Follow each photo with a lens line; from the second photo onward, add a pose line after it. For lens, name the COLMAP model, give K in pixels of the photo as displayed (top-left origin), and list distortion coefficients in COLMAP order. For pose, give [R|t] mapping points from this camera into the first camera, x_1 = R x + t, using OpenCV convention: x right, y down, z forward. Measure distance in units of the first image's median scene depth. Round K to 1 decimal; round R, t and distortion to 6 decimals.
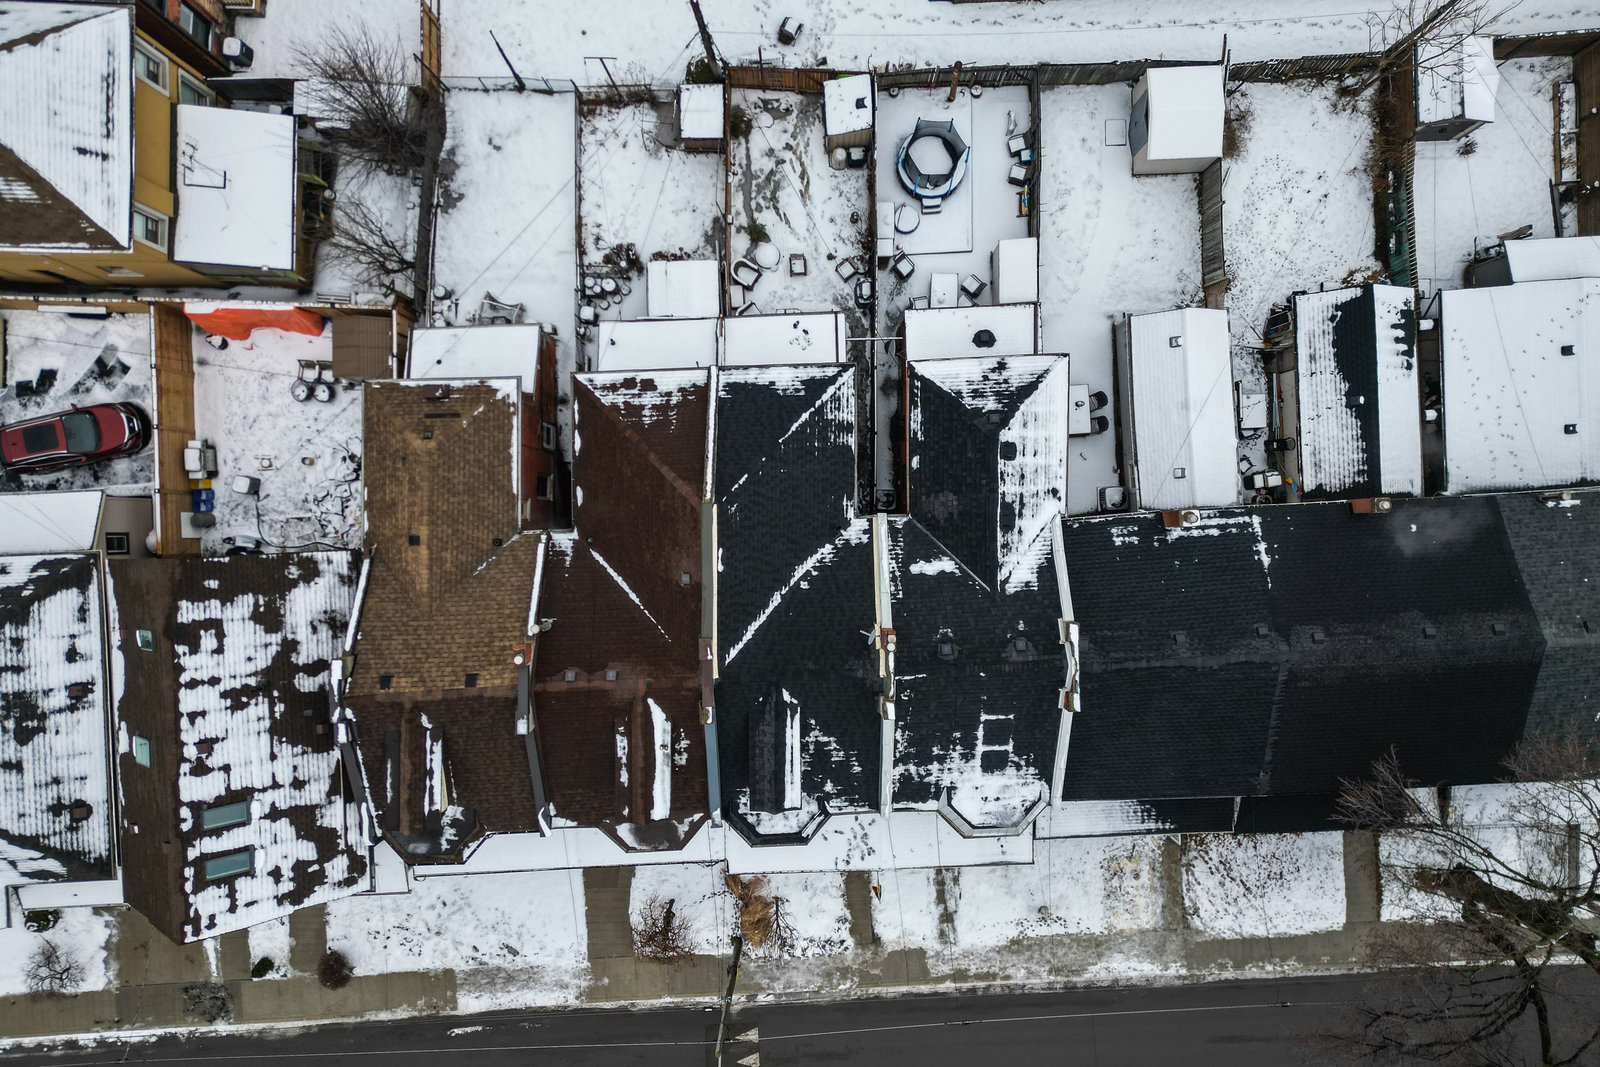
lens RADIAL K [[1111.8, 0, 800.0], [0, 1111.8, 533.5], [0, 0, 1]] dist [0.116315, -0.127901]
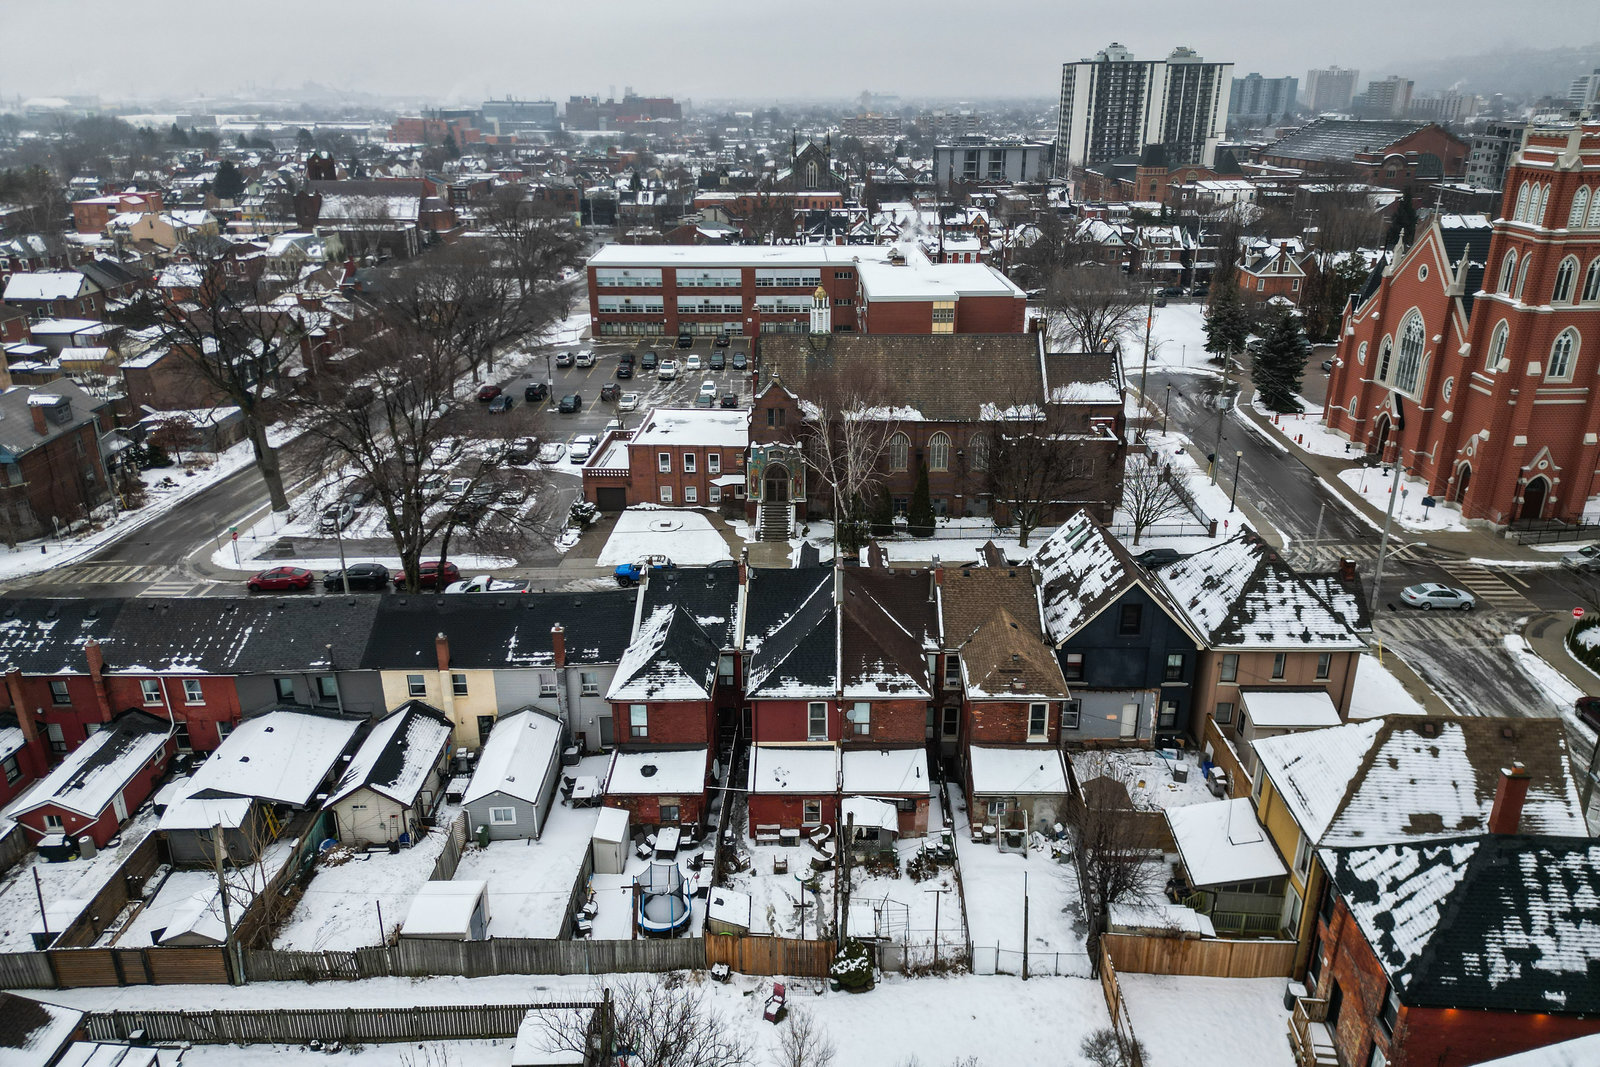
lens RADIAL K [[1106.2, 0, 806.2], [0, 1106.2, 518.7], [0, 0, 1]] dist [0.181465, -0.413458]
pose [[-0.999446, -0.003978, 0.033051, -0.080663], [0.032228, -0.364426, 0.930675, -1.454874], [0.008342, 0.931224, 0.364352, 0.225268]]
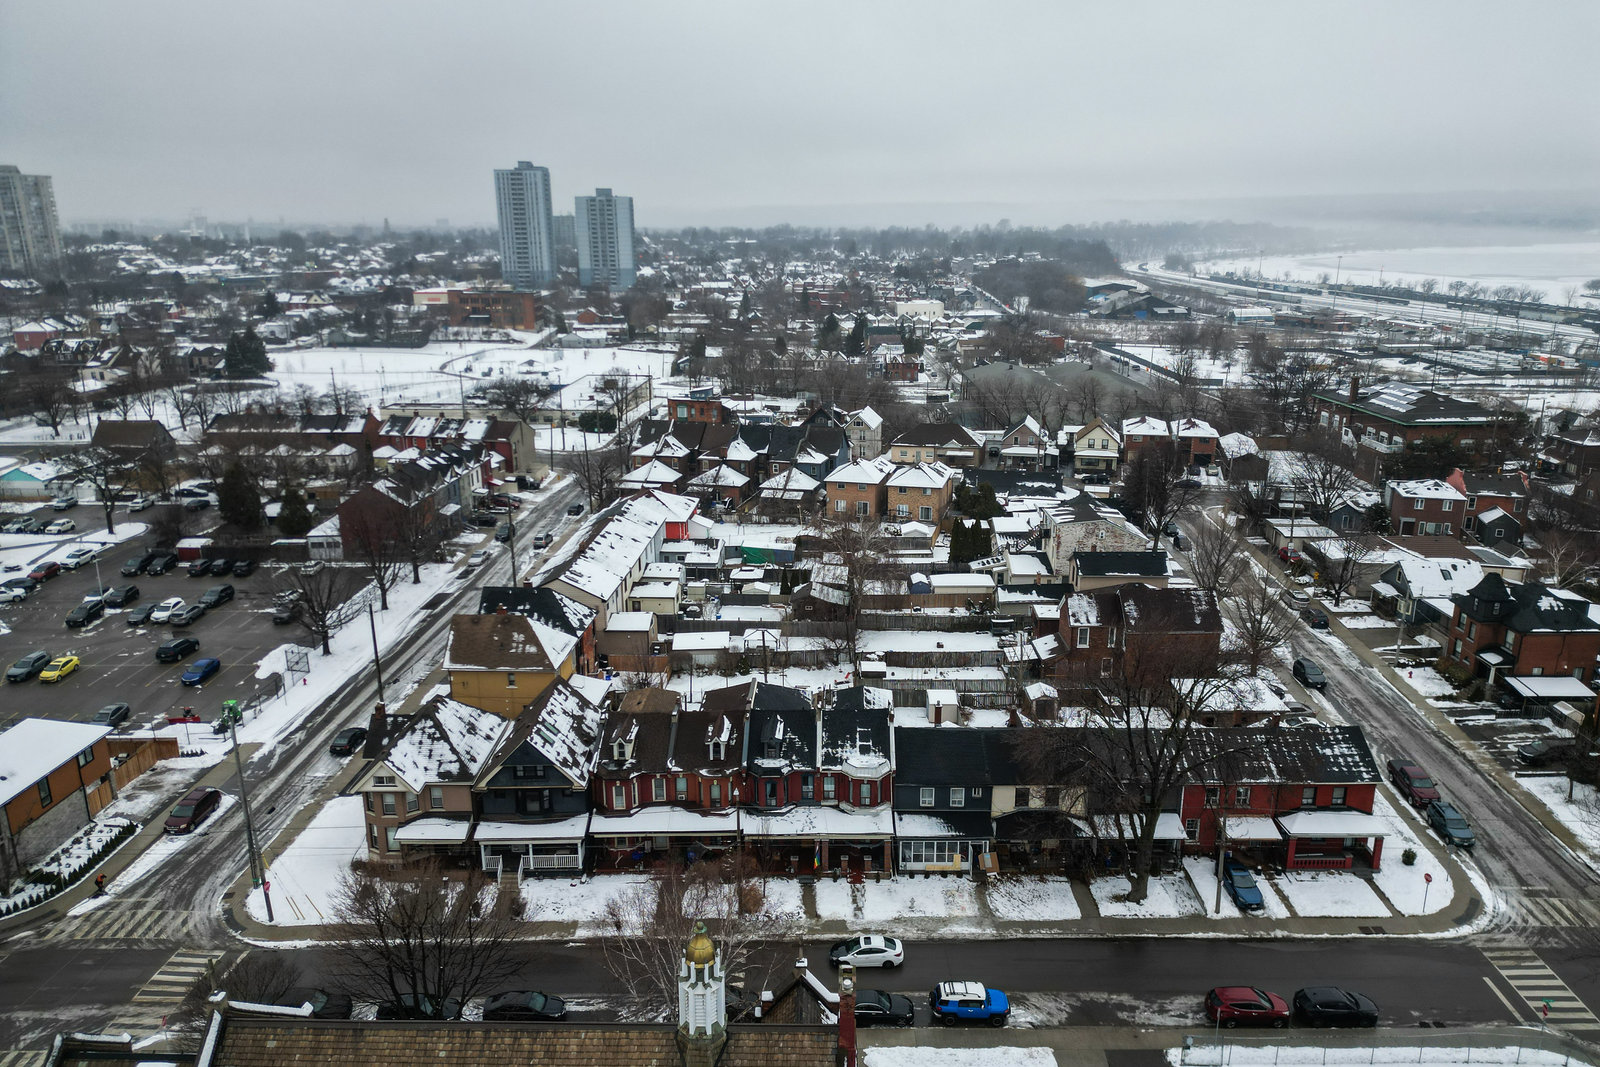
lens RADIAL K [[1111.8, 0, 800.0], [0, 1111.8, 533.5], [0, 0, 1]] dist [0.116315, -0.127901]
pose [[0.998996, 0.011421, -0.043317, 0.130049], [-0.044797, 0.260813, -0.964349, 2.284613], [0.000284, 0.965322, 0.261063, -0.047610]]
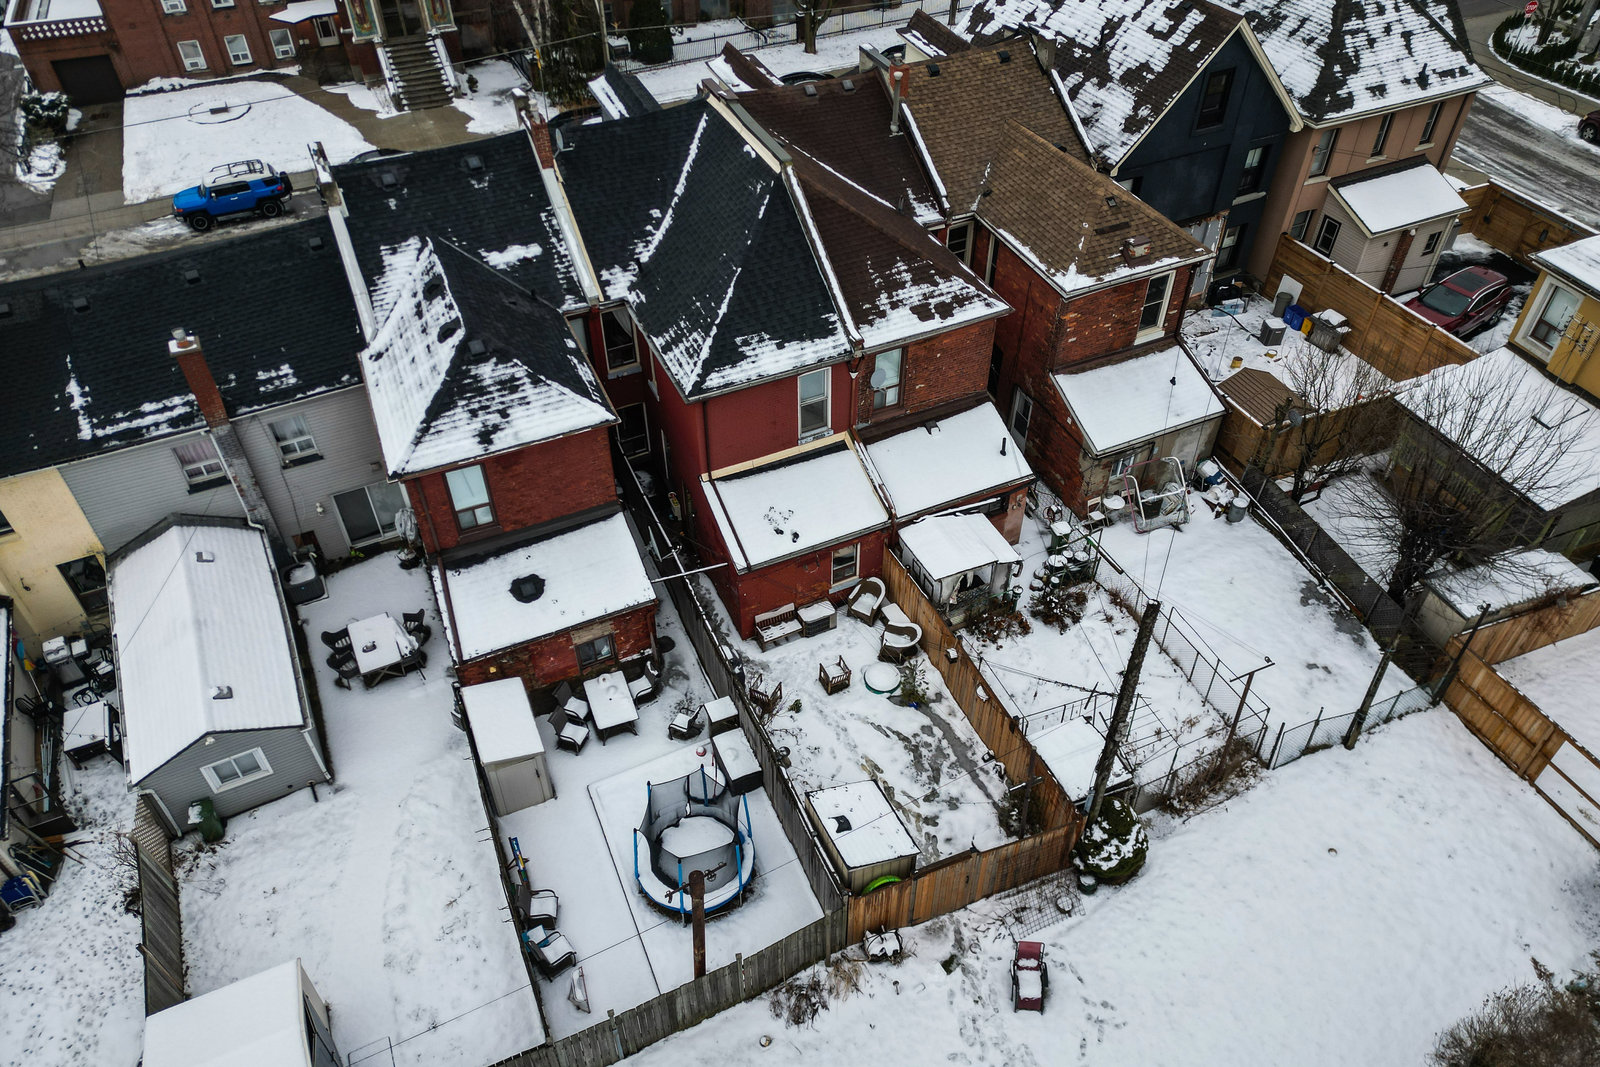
lens RADIAL K [[1106.6, 0, 802.0], [0, 1106.6, 540.2], [0, 0, 1]] dist [0.091427, -0.086997]
pose [[-0.918293, 0.276094, -0.283741, 0.211658], [-0.395880, -0.633095, 0.665184, -0.722764], [0.004018, 0.723162, 0.690667, 0.561382]]
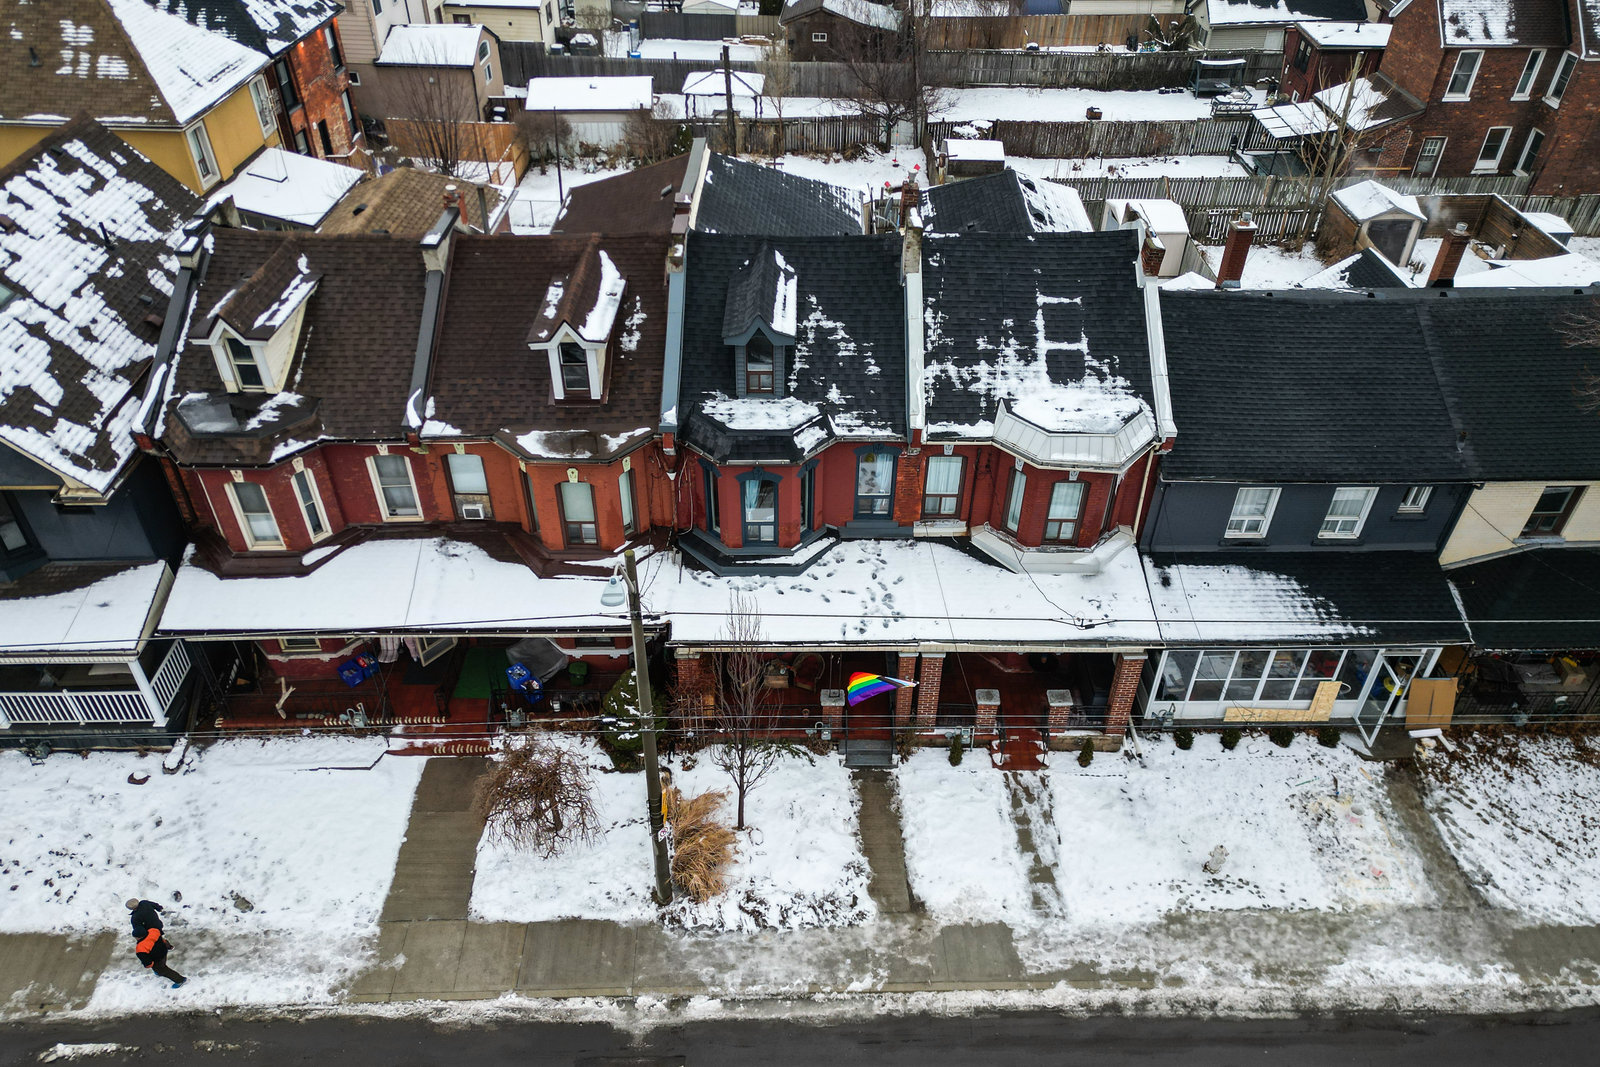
lens RADIAL K [[1128.8, 0, 793.3], [0, 1128.8, 540.5], [0, 0, 1]] dist [0.108229, -0.107020]
pose [[0.999516, 0.028667, -0.012099, 0.011161], [-0.027126, 0.612282, -0.790174, 0.827448], [-0.015244, 0.790120, 0.612763, 0.626381]]
